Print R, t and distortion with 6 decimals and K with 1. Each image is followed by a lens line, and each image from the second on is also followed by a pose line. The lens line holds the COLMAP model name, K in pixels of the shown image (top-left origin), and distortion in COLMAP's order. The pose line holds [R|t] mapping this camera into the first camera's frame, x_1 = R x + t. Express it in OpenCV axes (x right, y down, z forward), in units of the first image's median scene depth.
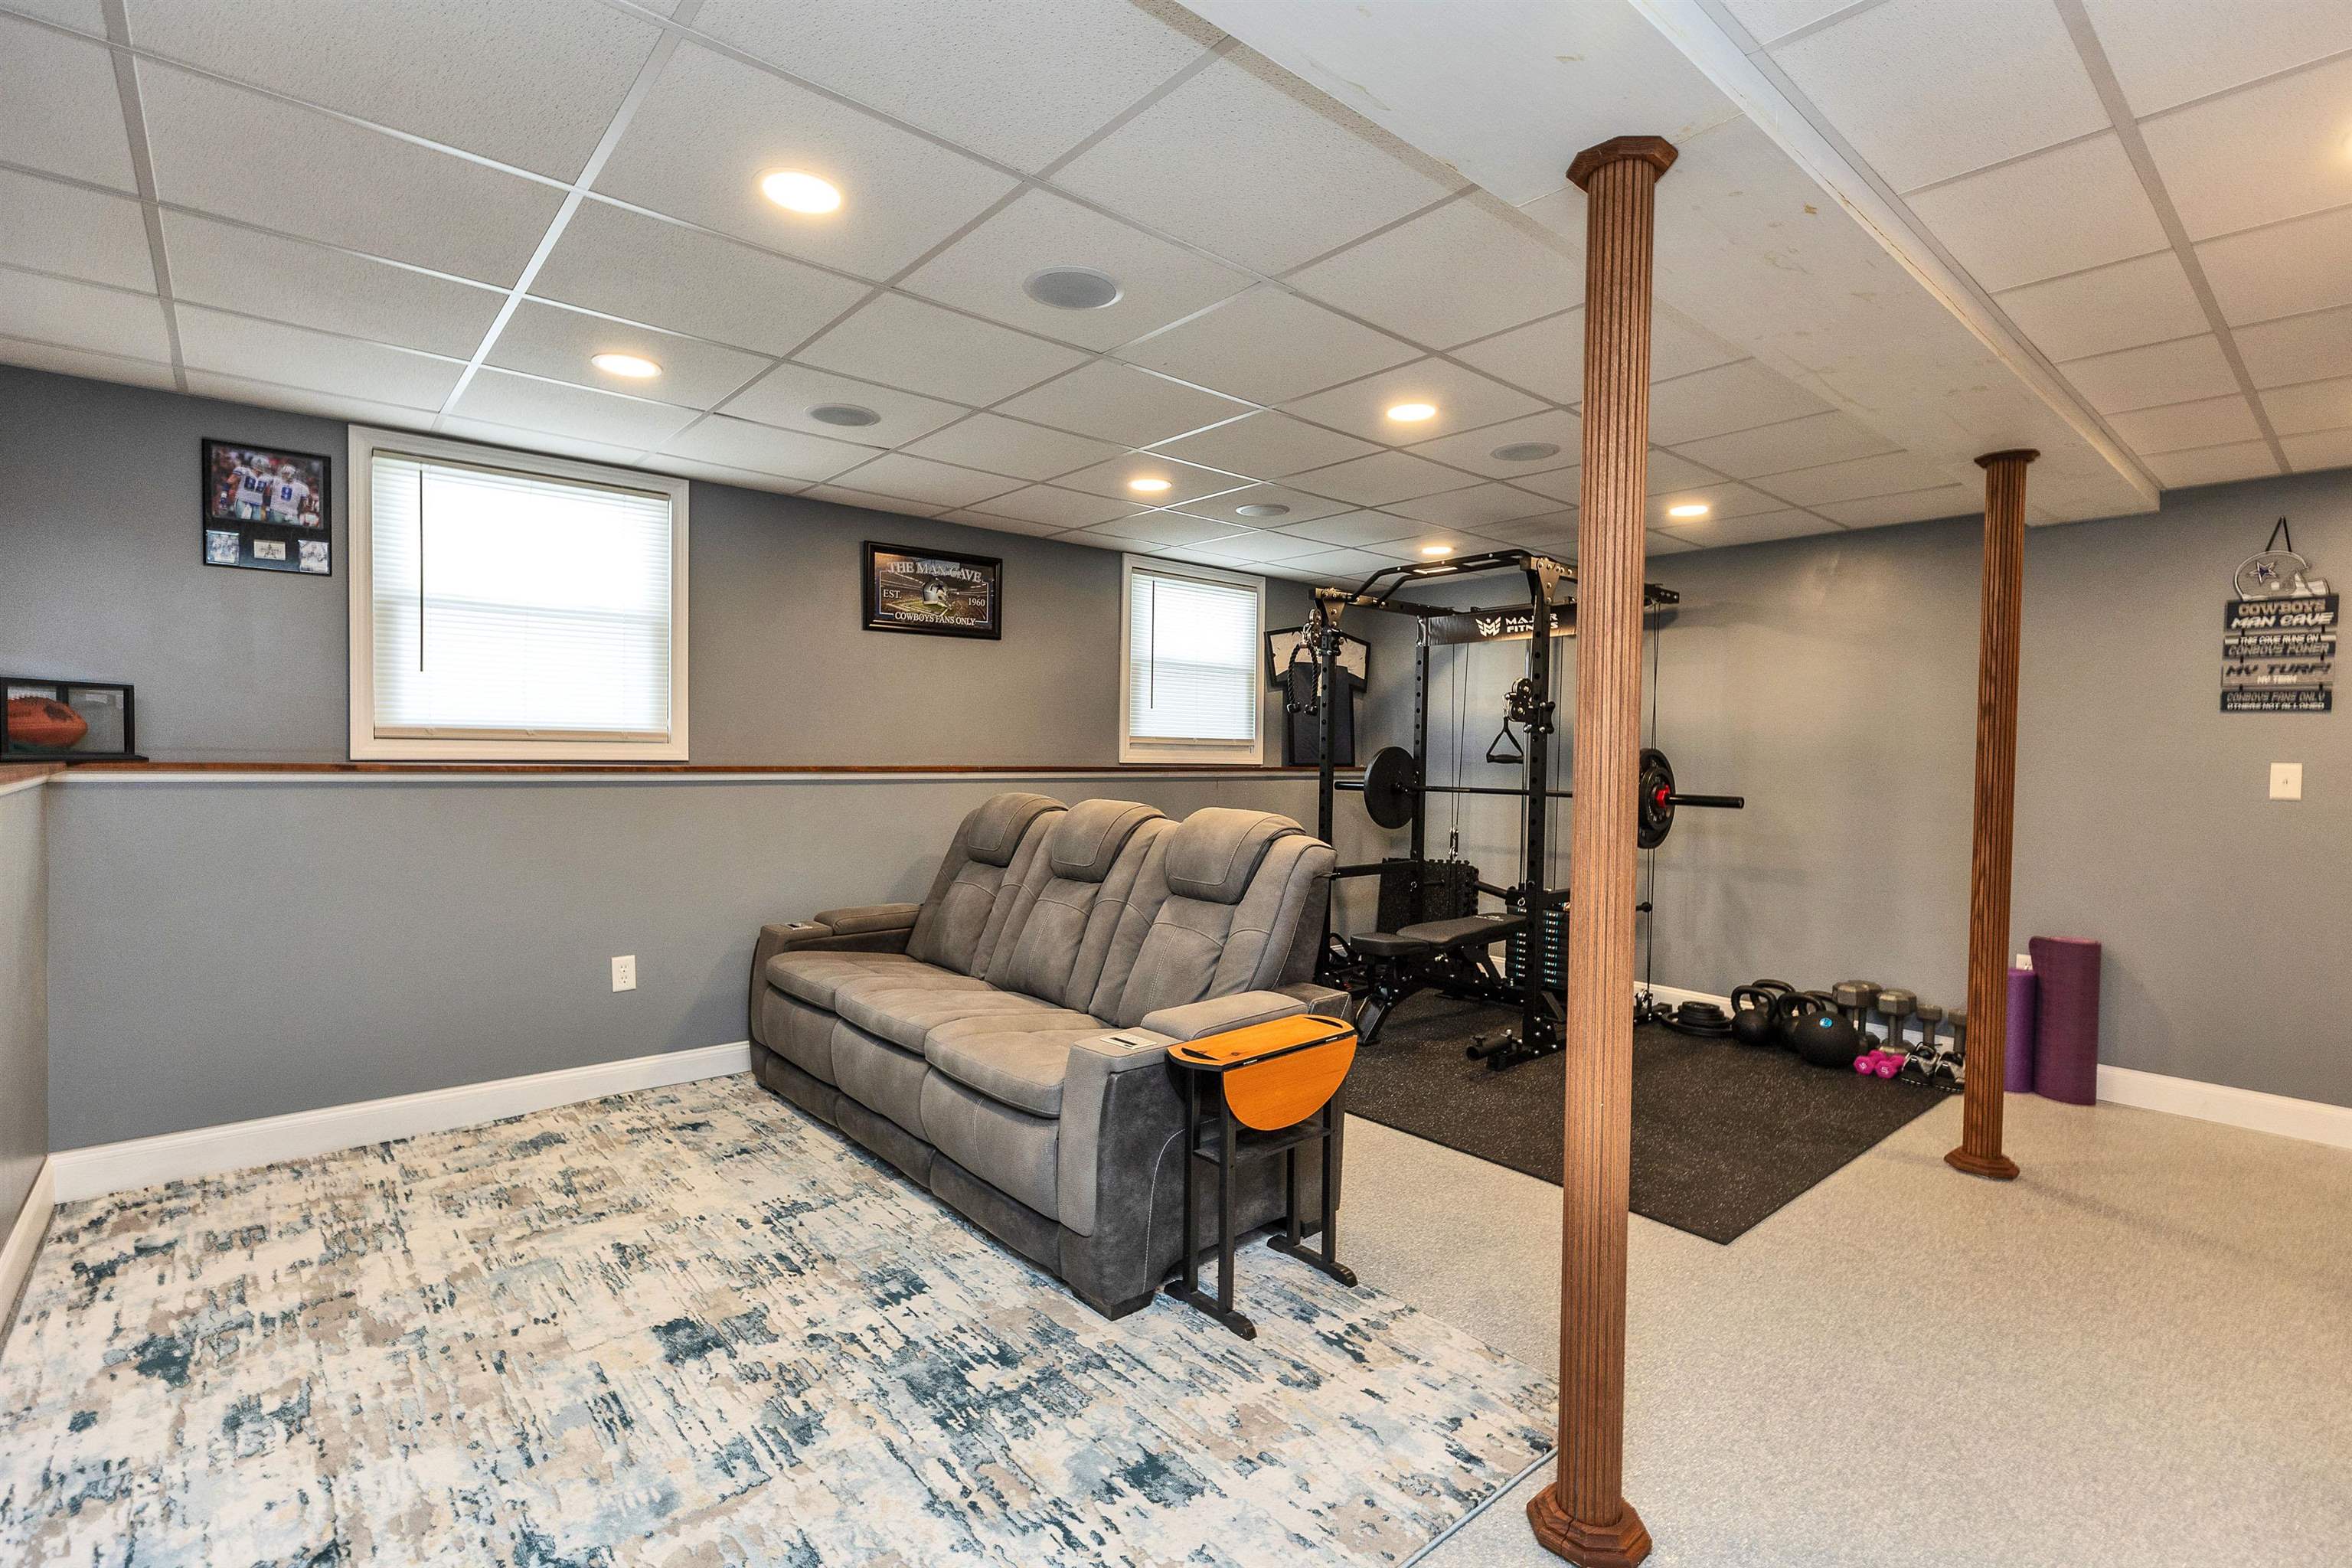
lens RADIAL K [[1066.0, 0, 1177.1], [0, 1066.0, 785.1], [0, 0, 1]] dist [0.005677, 0.000664]
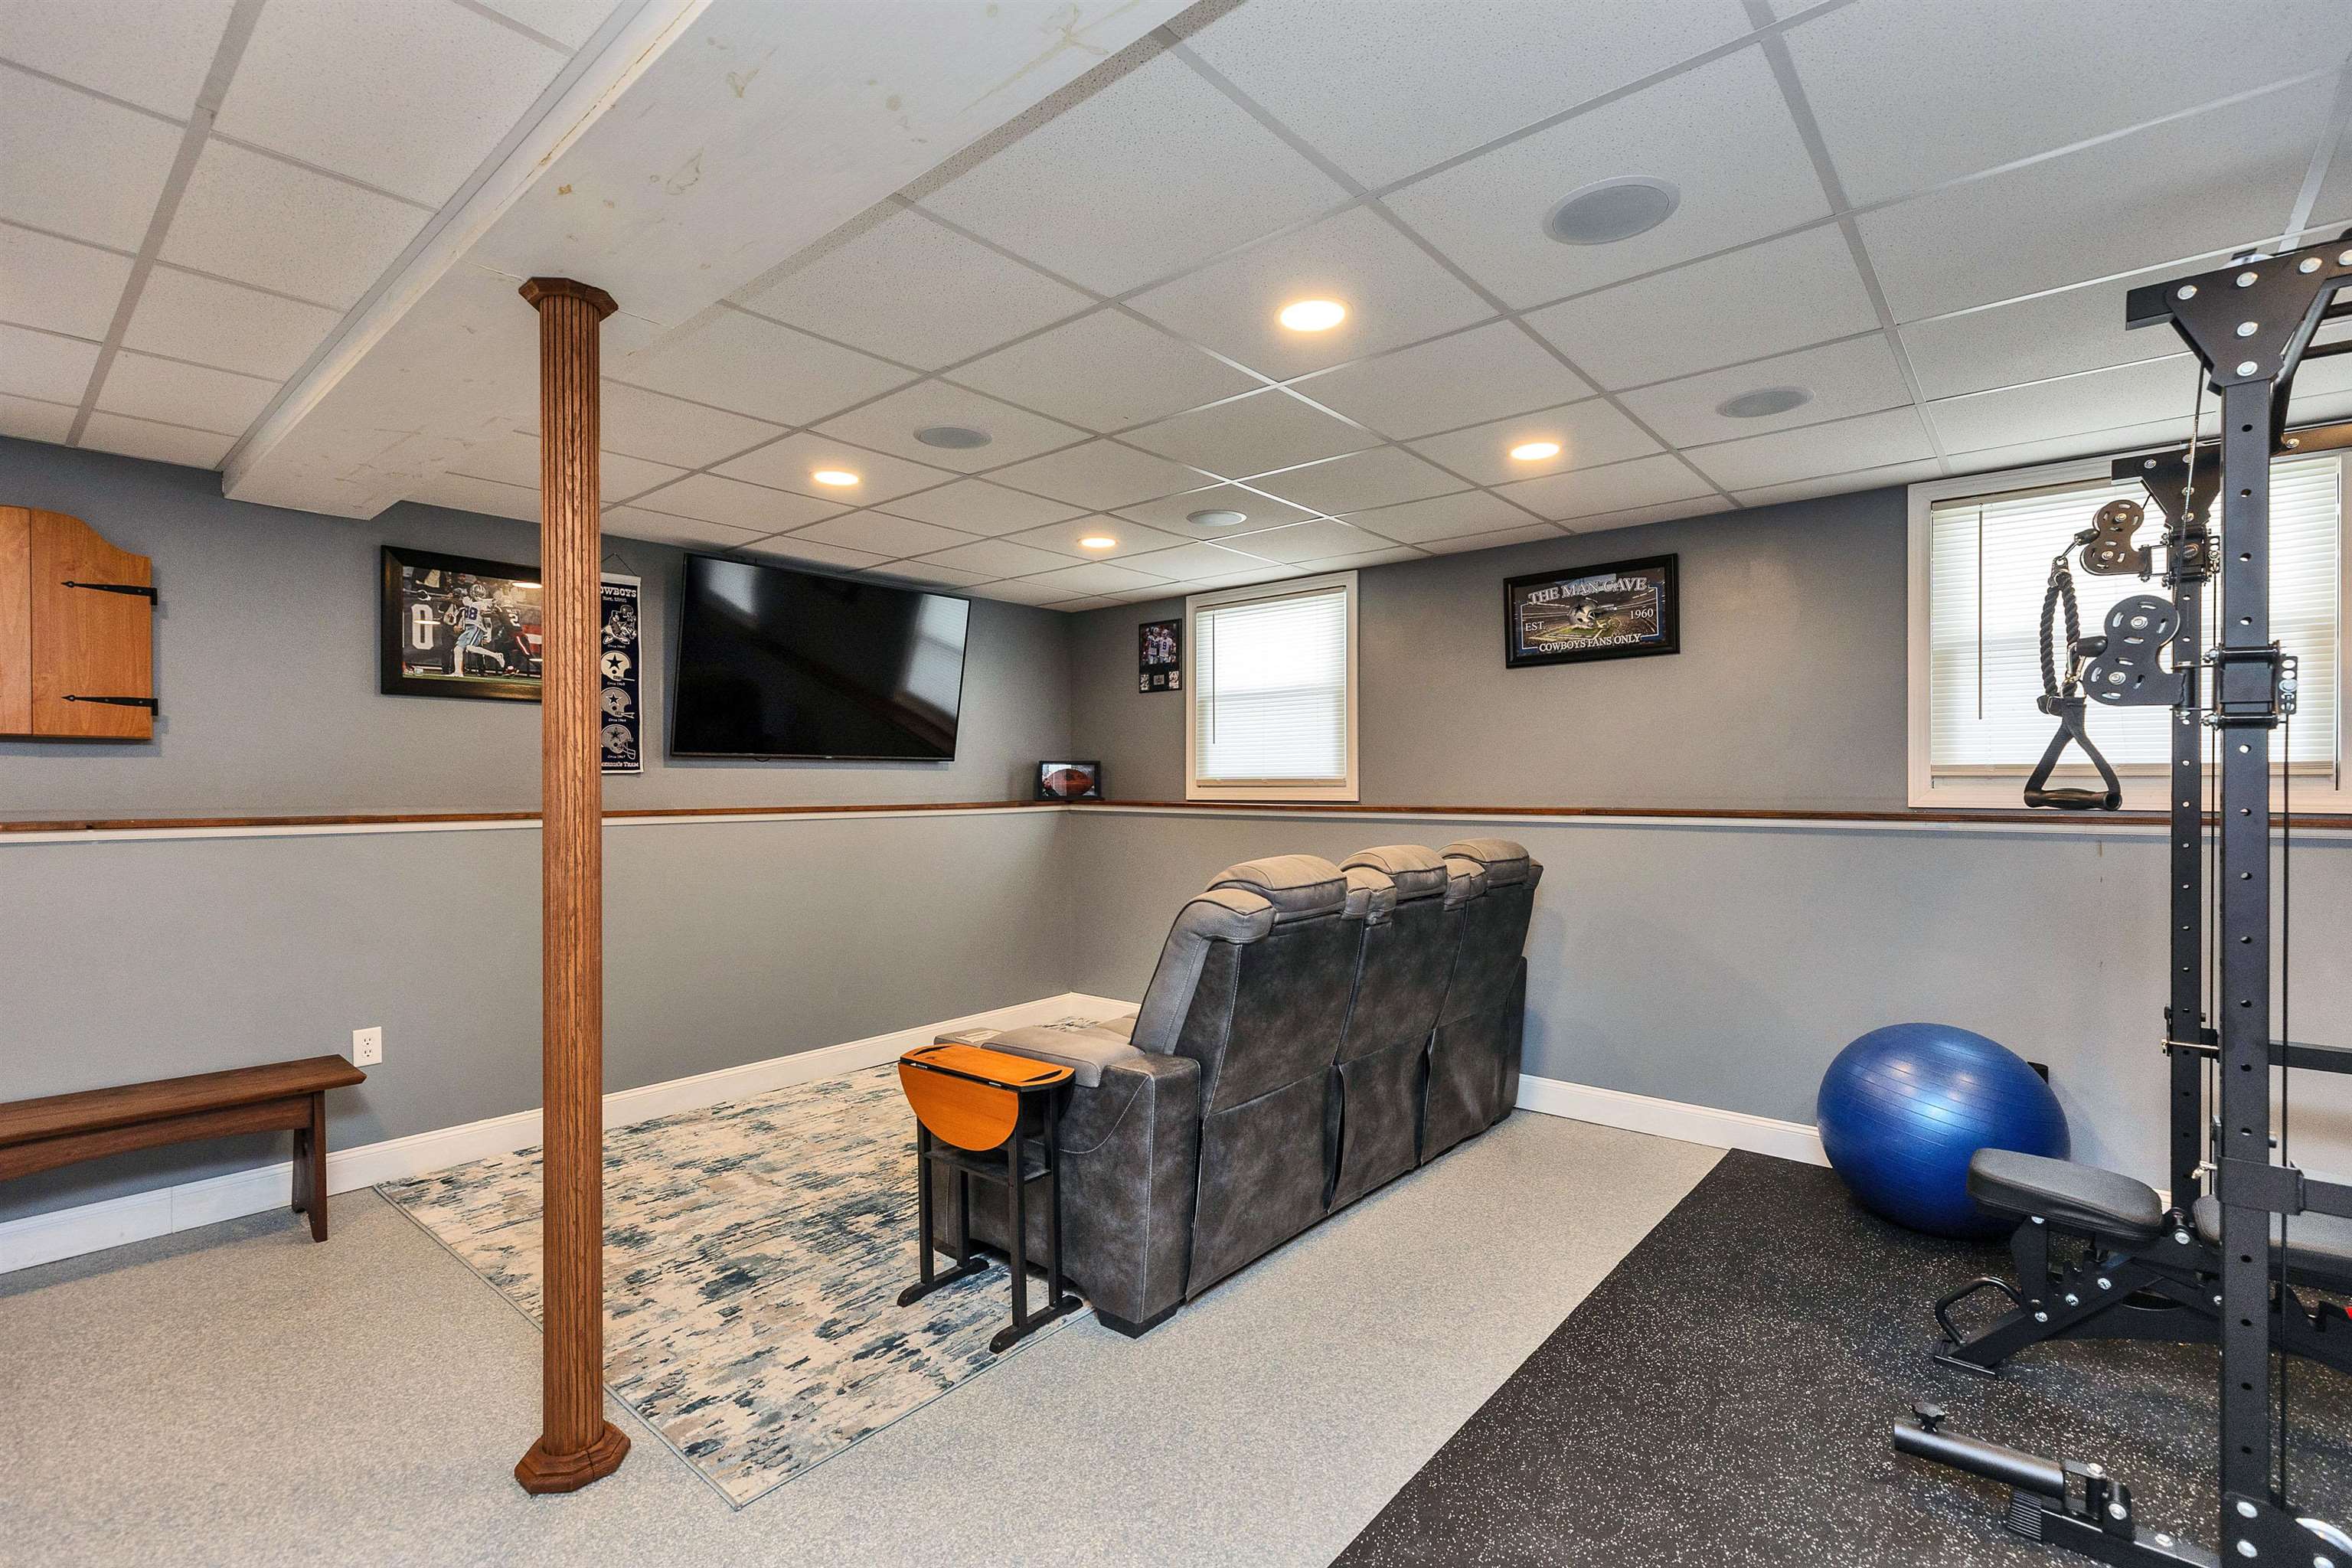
lens RADIAL K [[1066.0, 0, 1180.7], [0, 1066.0, 788.4], [0, 0, 1]] dist [0.005677, 0.000664]
pose [[0.155284, -0.011299, -0.987805, 0.976808], [-0.027707, 0.999491, -0.015789, -0.018210], [0.987481, 0.029821, 0.154892, 0.862838]]
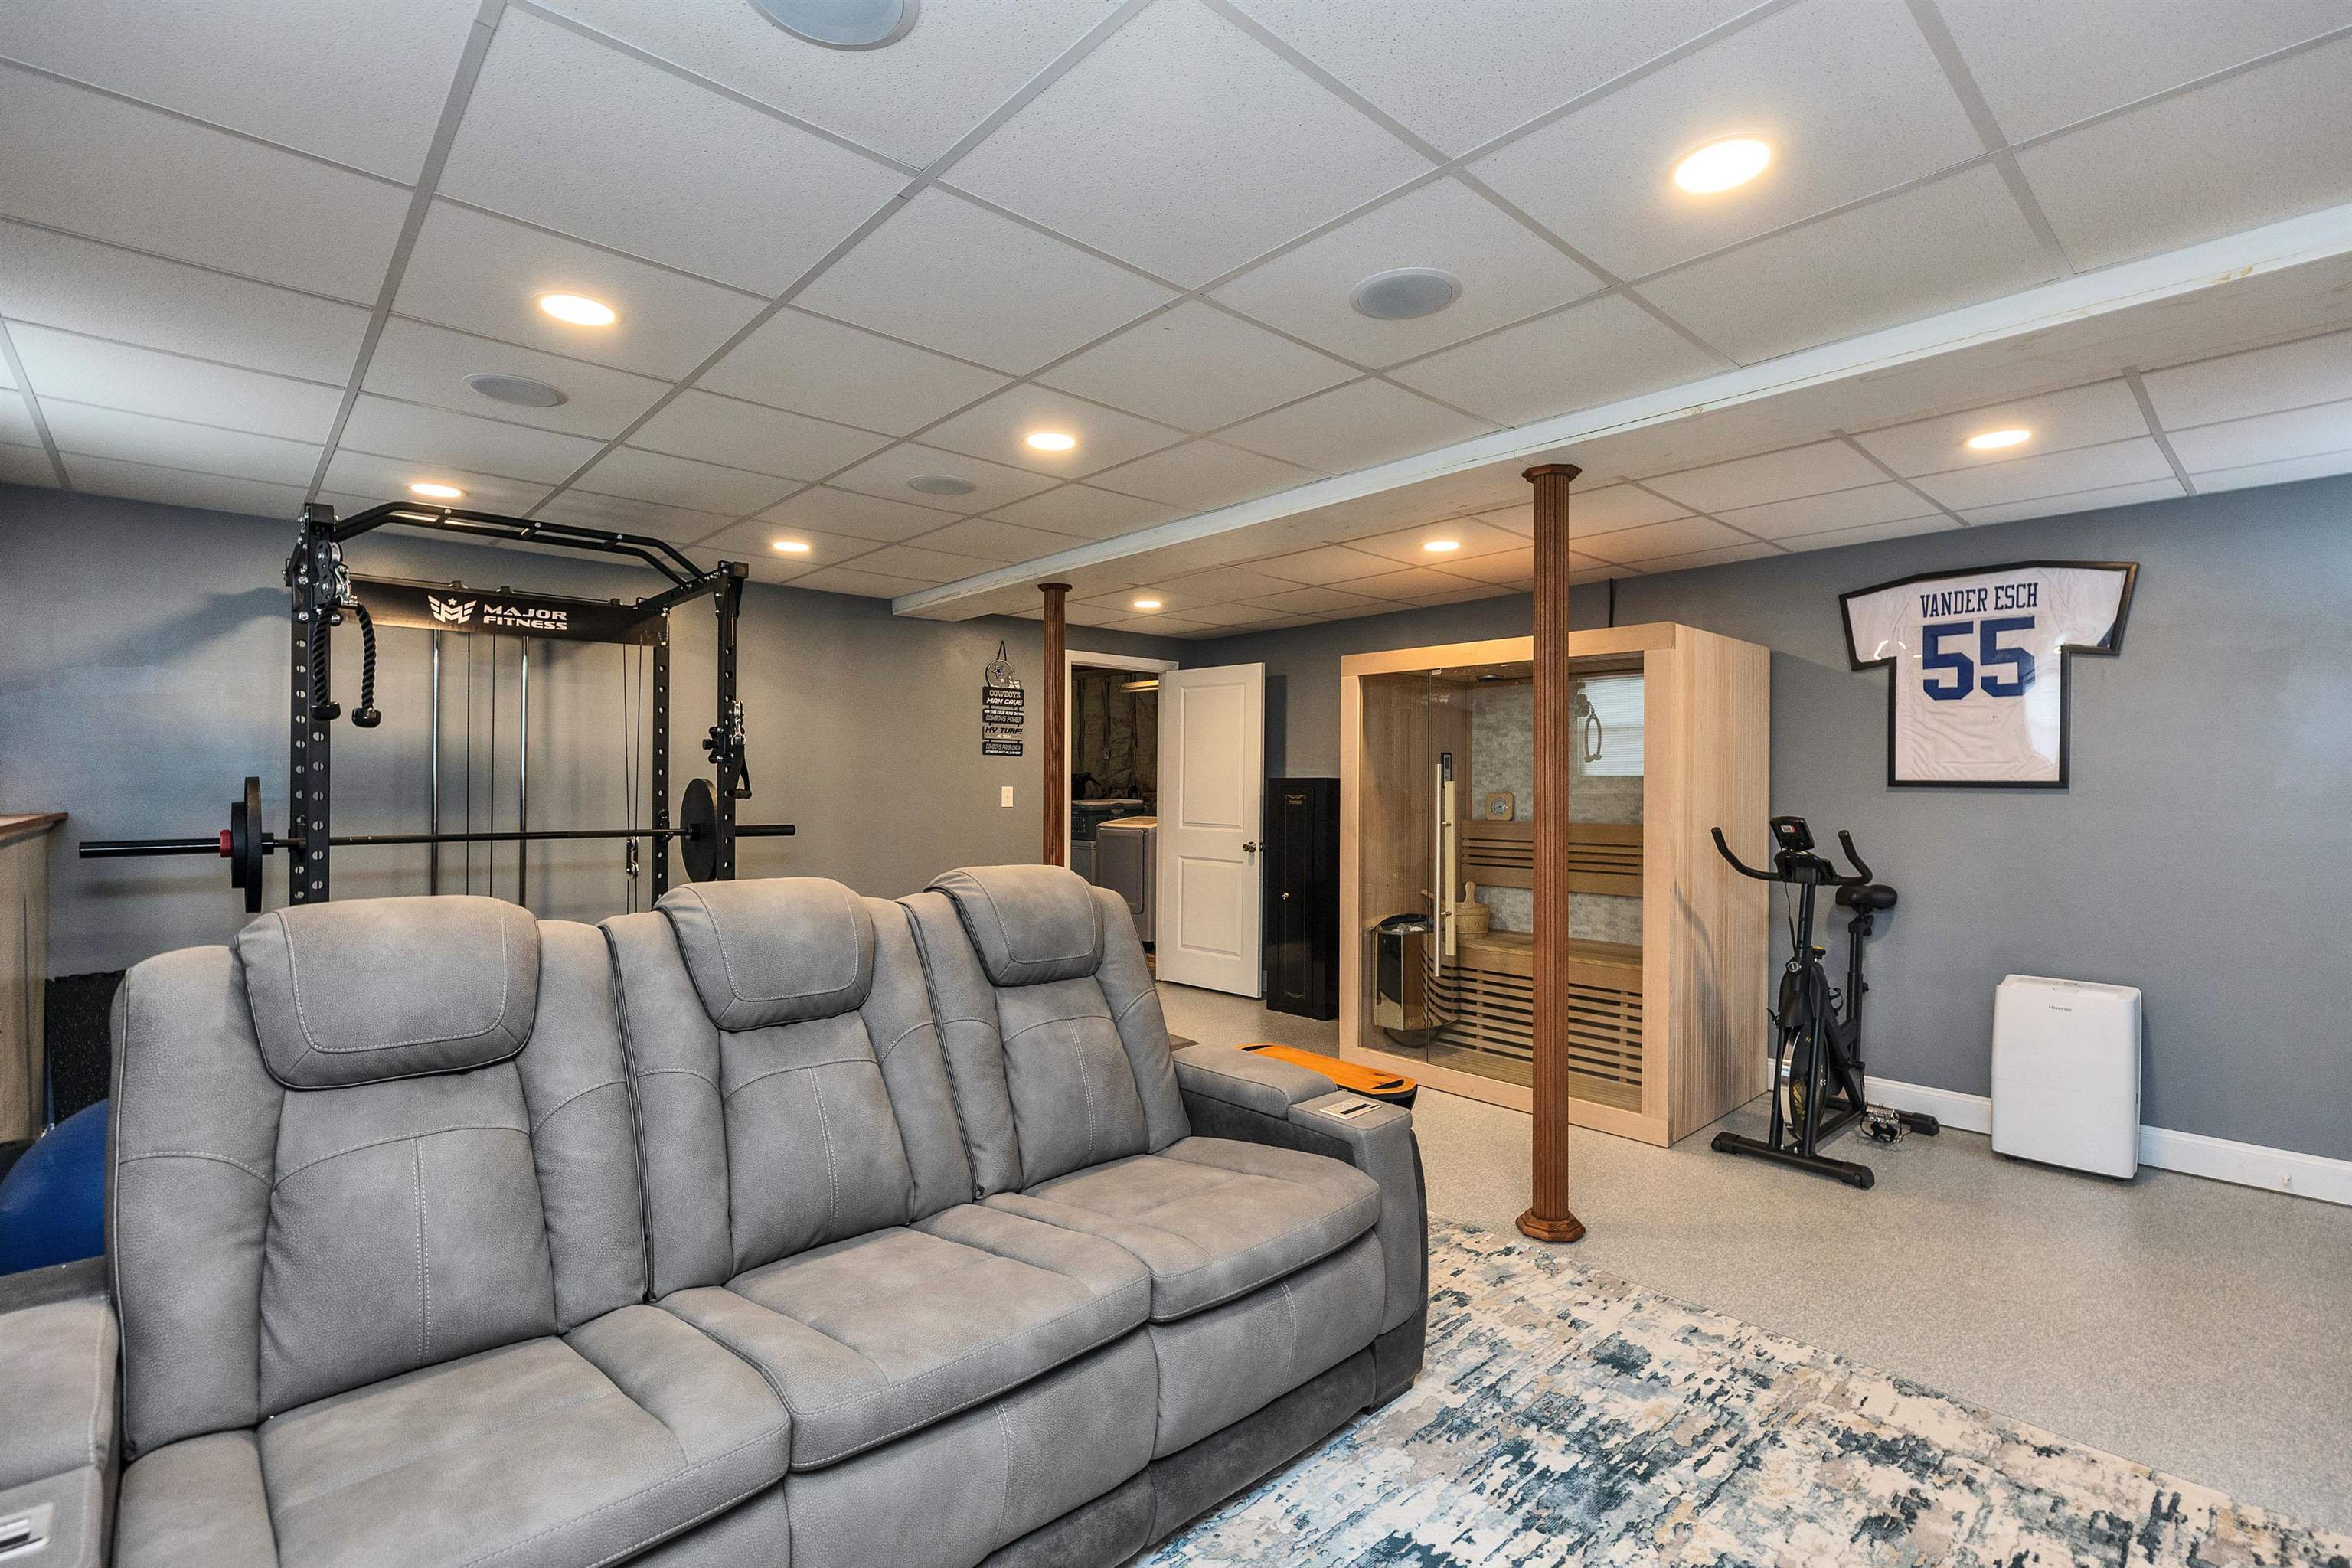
lens RADIAL K [[1066.0, 0, 1161.7], [0, 1066.0, 783.3], [0, 0, 1]] dist [0.005677, 0.000664]
pose [[-0.018488, -0.013611, 0.999736, -0.816940], [0.028953, 0.999481, 0.014143, -0.052074], [-0.999410, 0.029207, -0.018084, 0.986664]]
